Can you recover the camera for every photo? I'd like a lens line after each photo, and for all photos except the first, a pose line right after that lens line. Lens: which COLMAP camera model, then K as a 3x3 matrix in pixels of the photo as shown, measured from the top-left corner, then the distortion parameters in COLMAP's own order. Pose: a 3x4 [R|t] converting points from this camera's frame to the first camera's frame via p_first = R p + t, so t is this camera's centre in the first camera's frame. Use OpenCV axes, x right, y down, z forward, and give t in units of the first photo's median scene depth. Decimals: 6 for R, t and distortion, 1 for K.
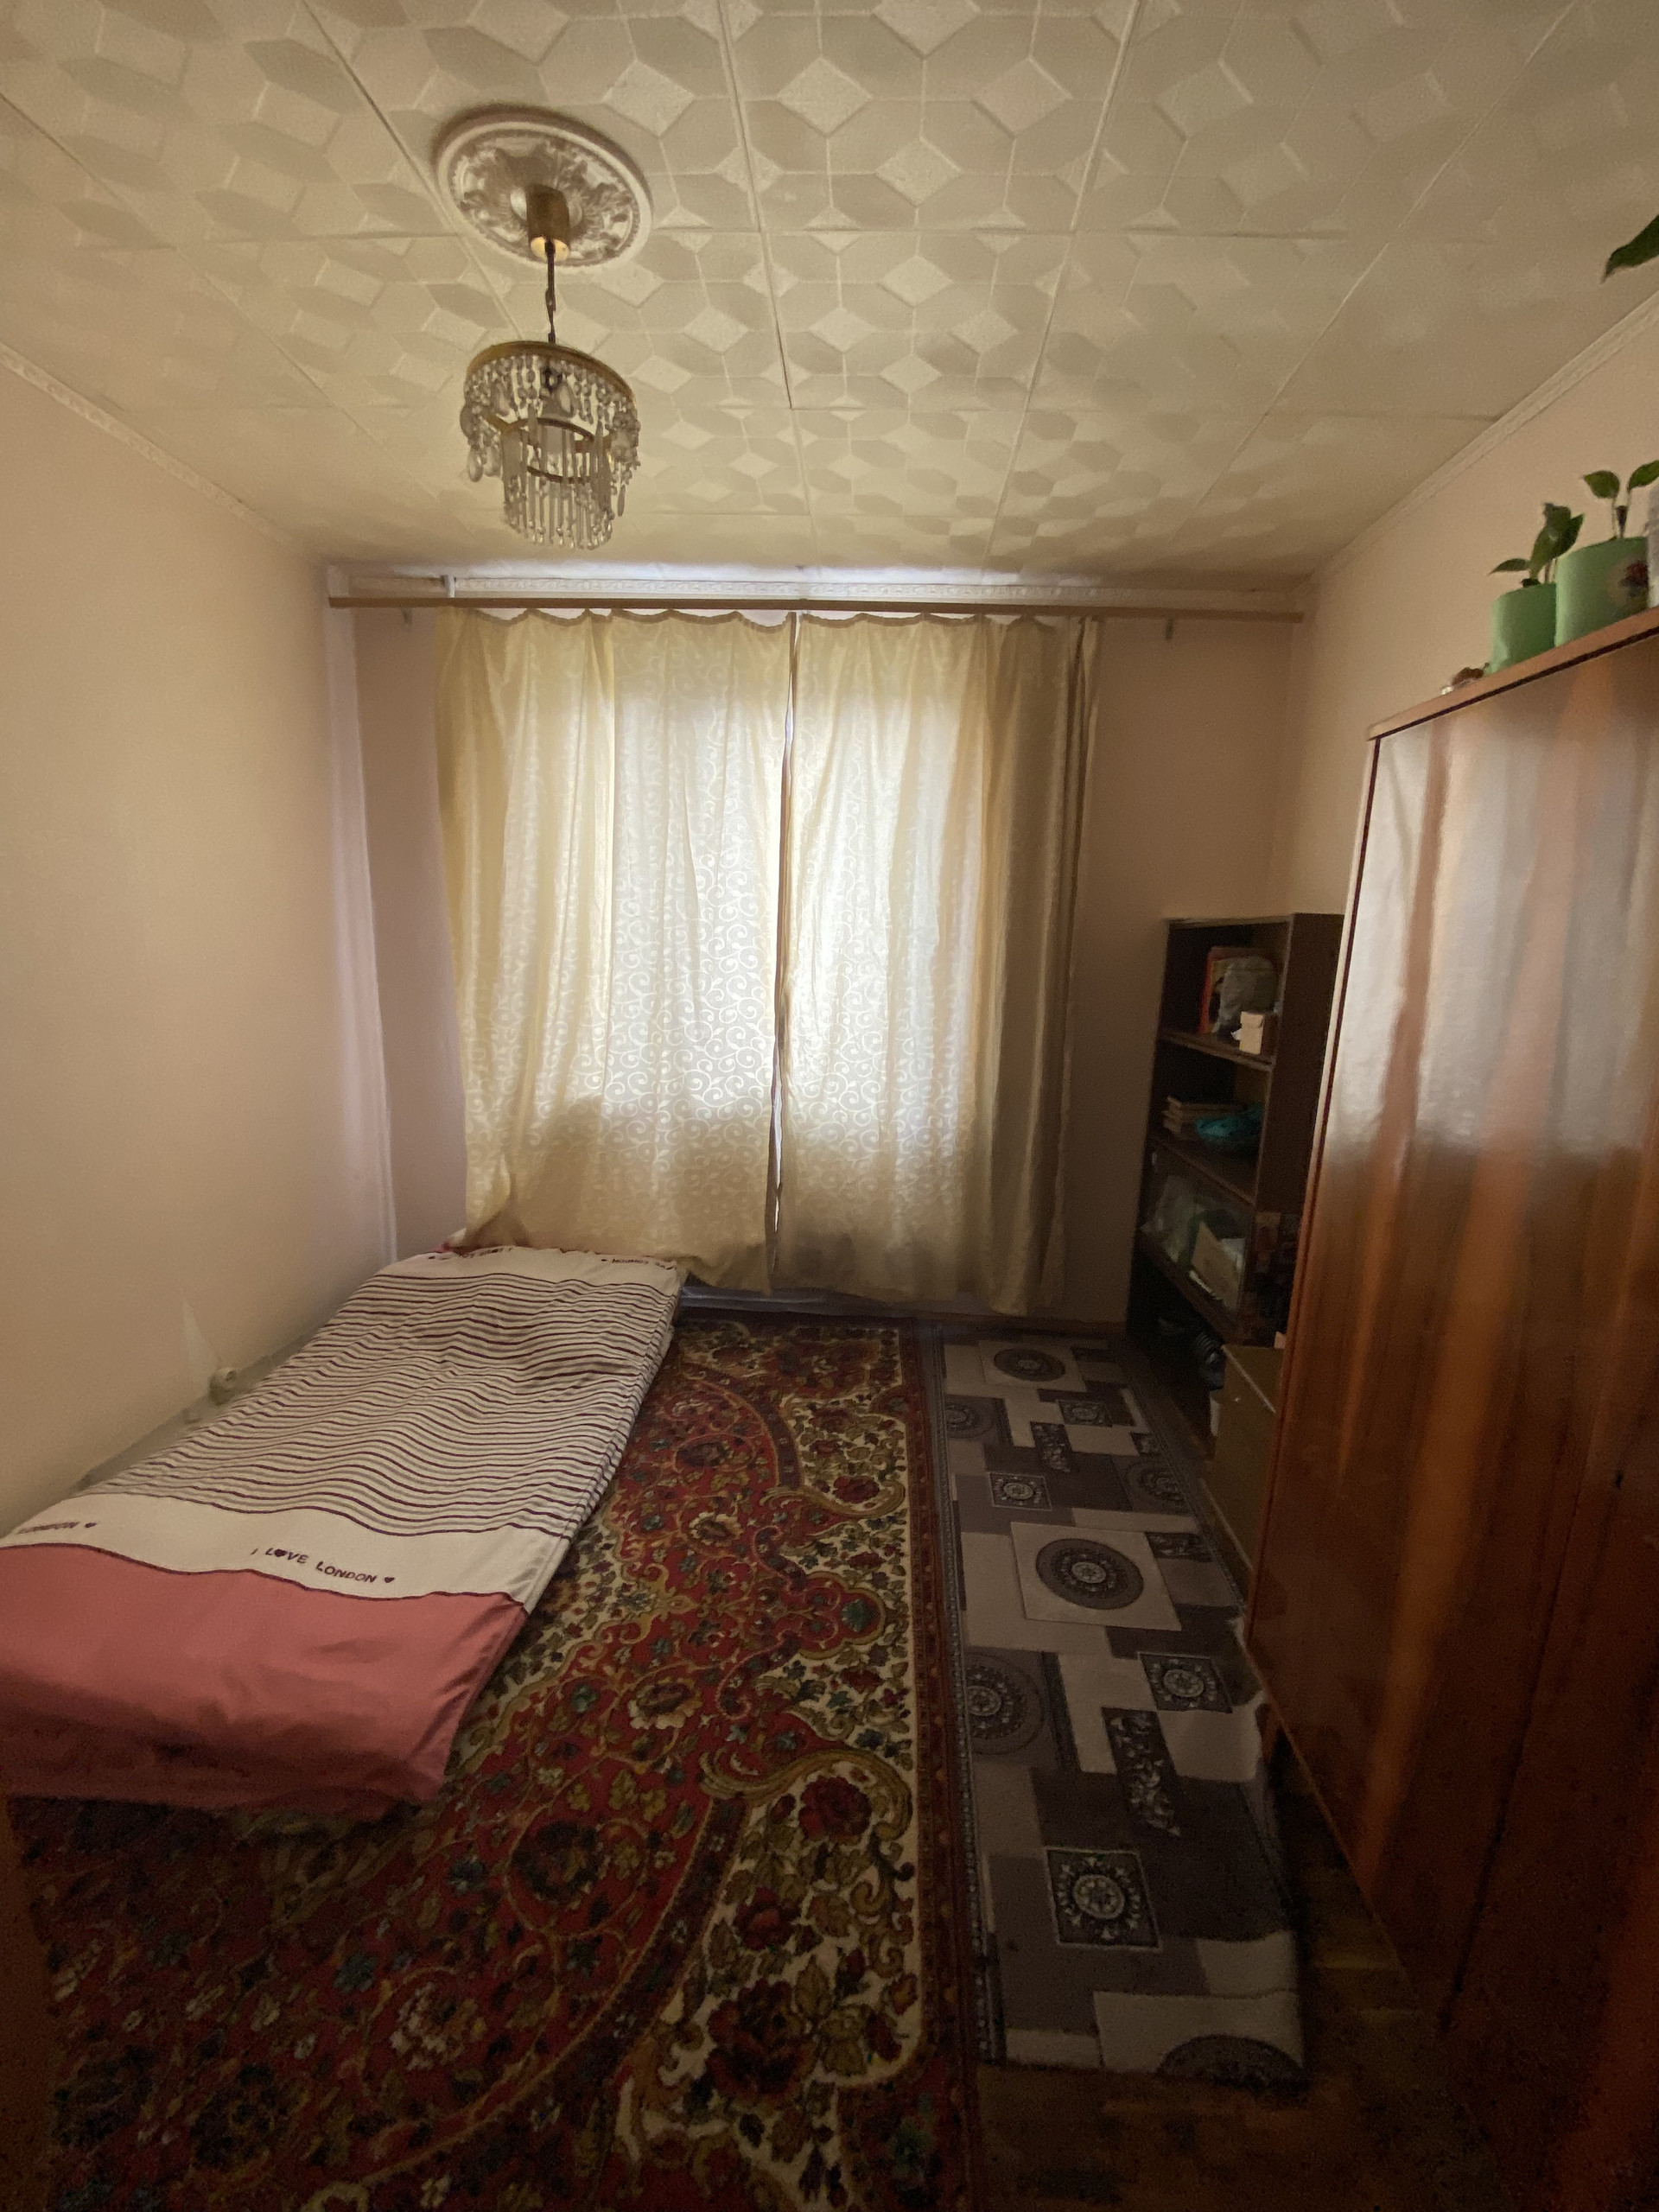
lens RADIAL K [[906.3, 0, 829.5], [0, 906.3, 1106.0], [0, 0, 1]] dist [0.017081, -0.017573]
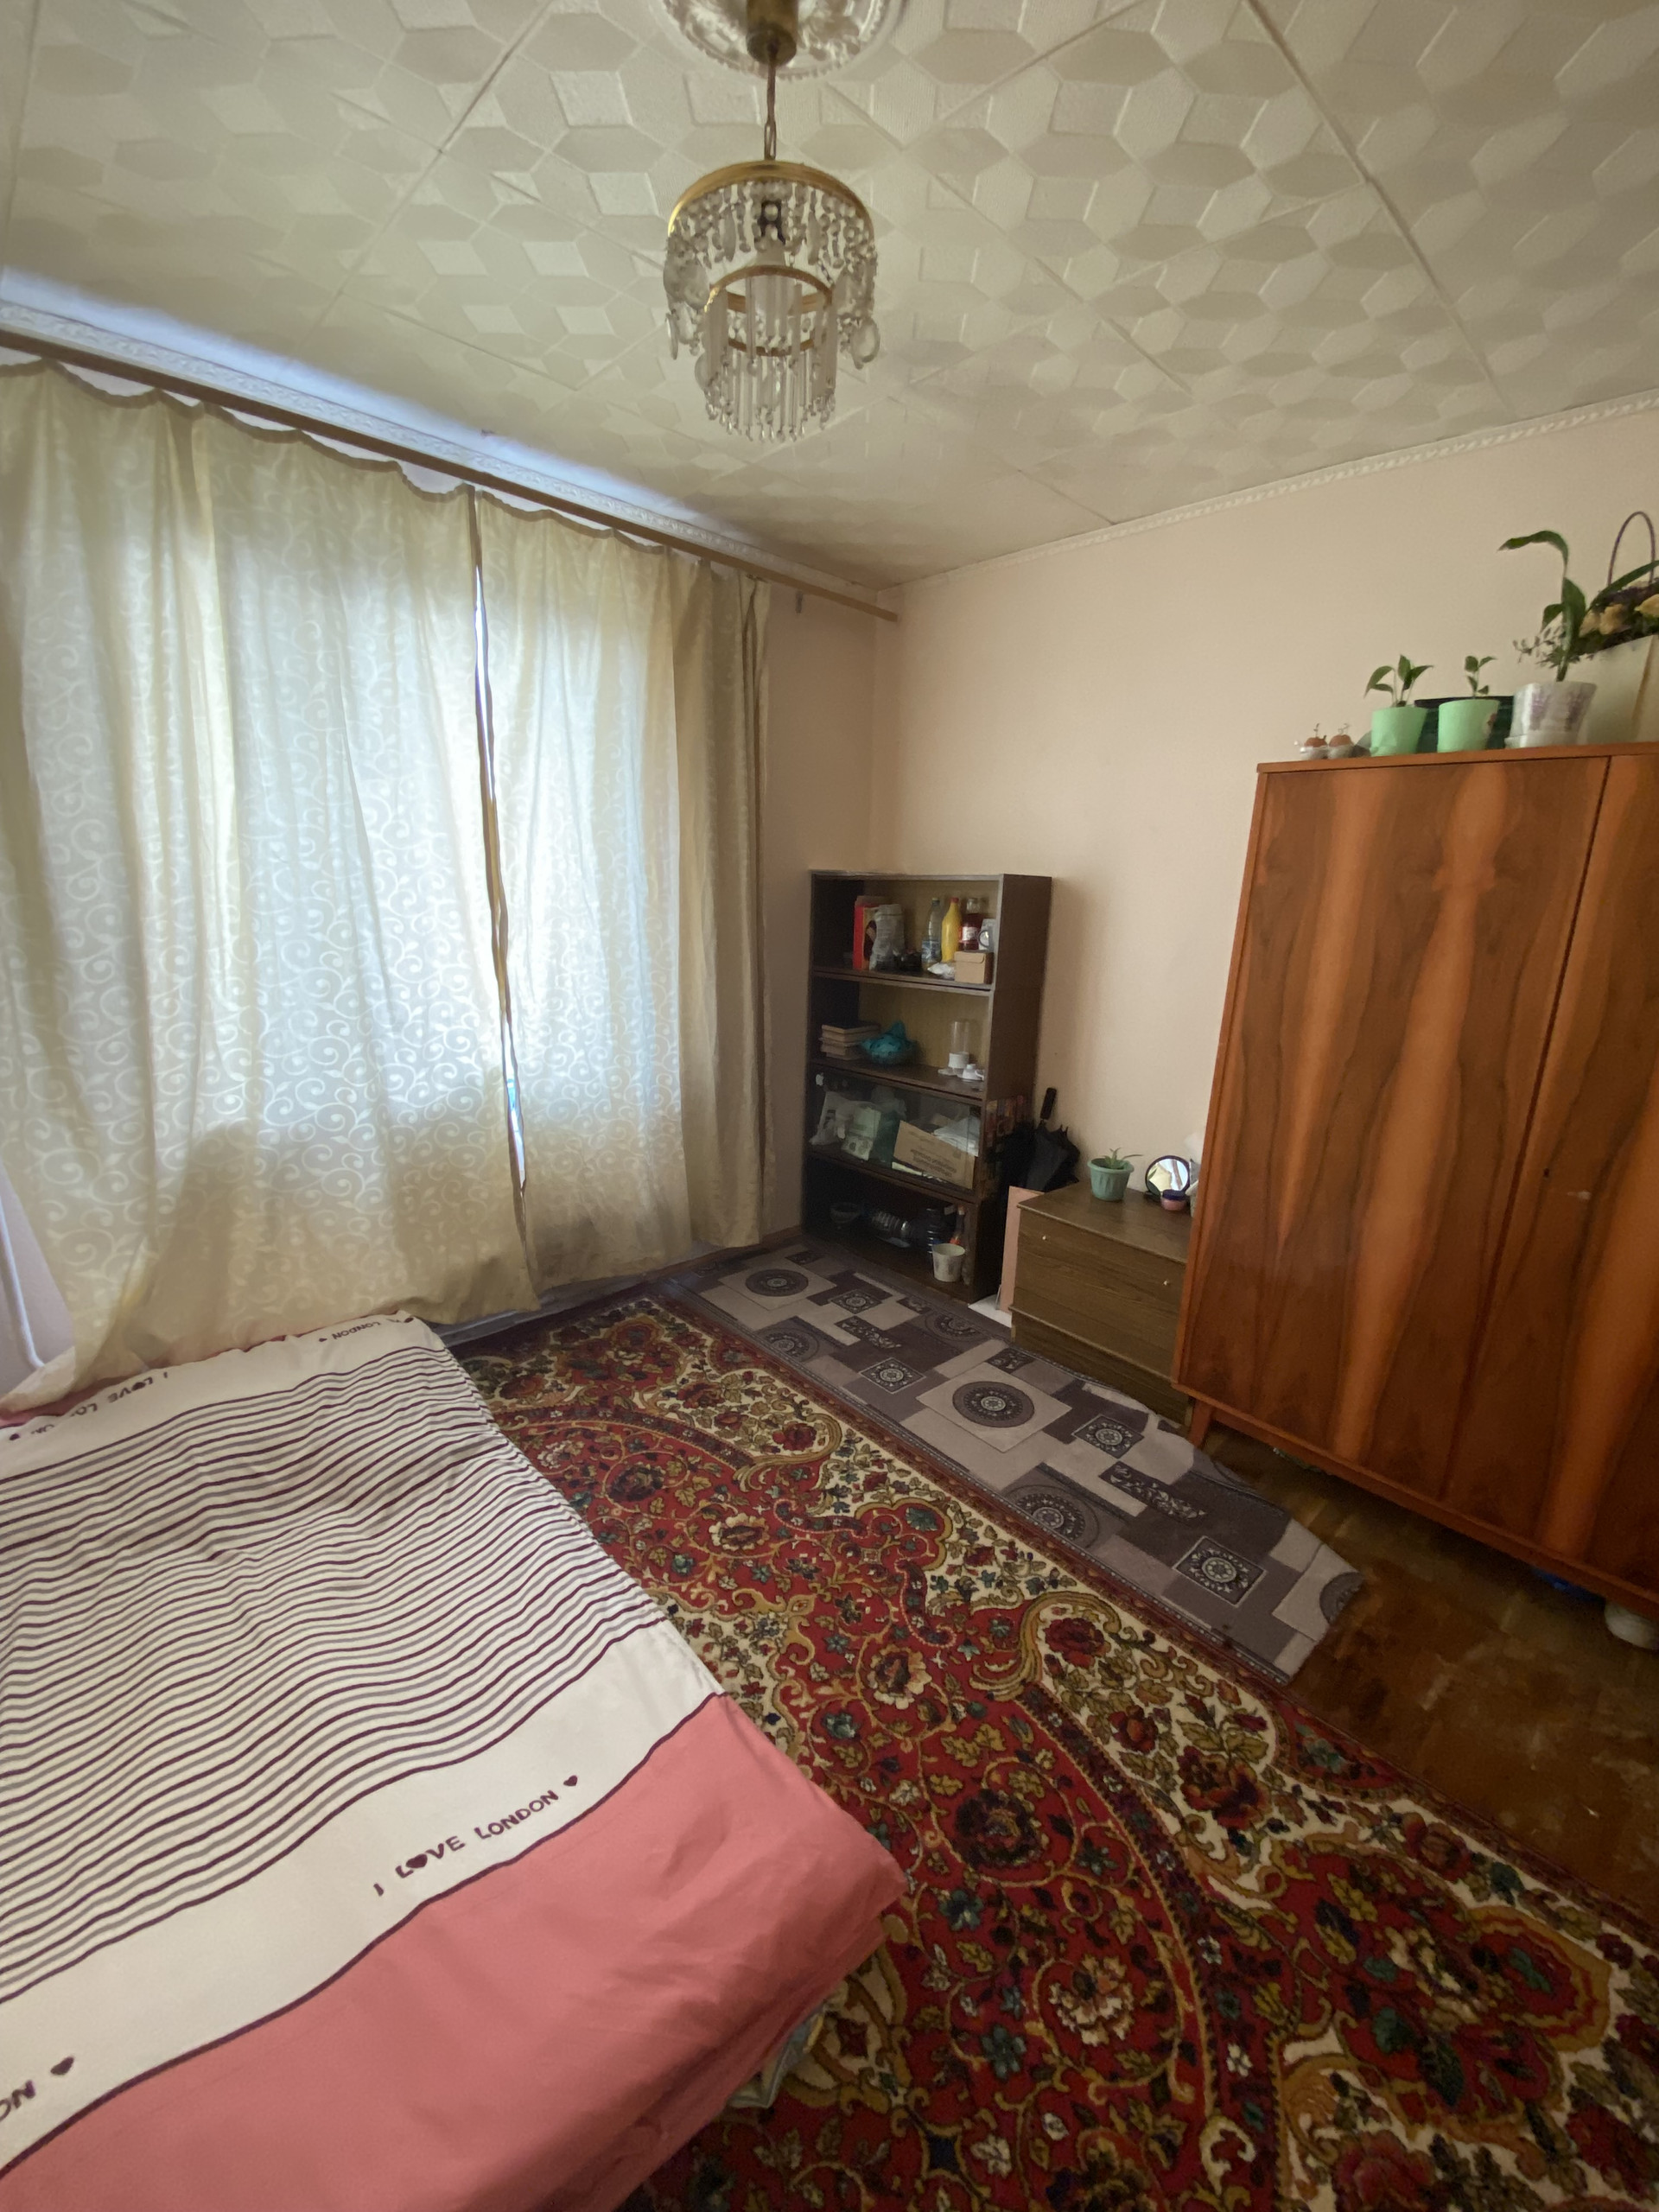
lens RADIAL K [[906.3, 0, 829.5], [0, 906.3, 1106.0], [0, 0, 1]] dist [0.017081, -0.017573]
pose [[0.683906, -0.185277, 0.705652, -0.679601], [0.128402, 0.982686, 0.133571, -0.091843], [-0.718182, -0.000743, 0.695855, 0.285461]]
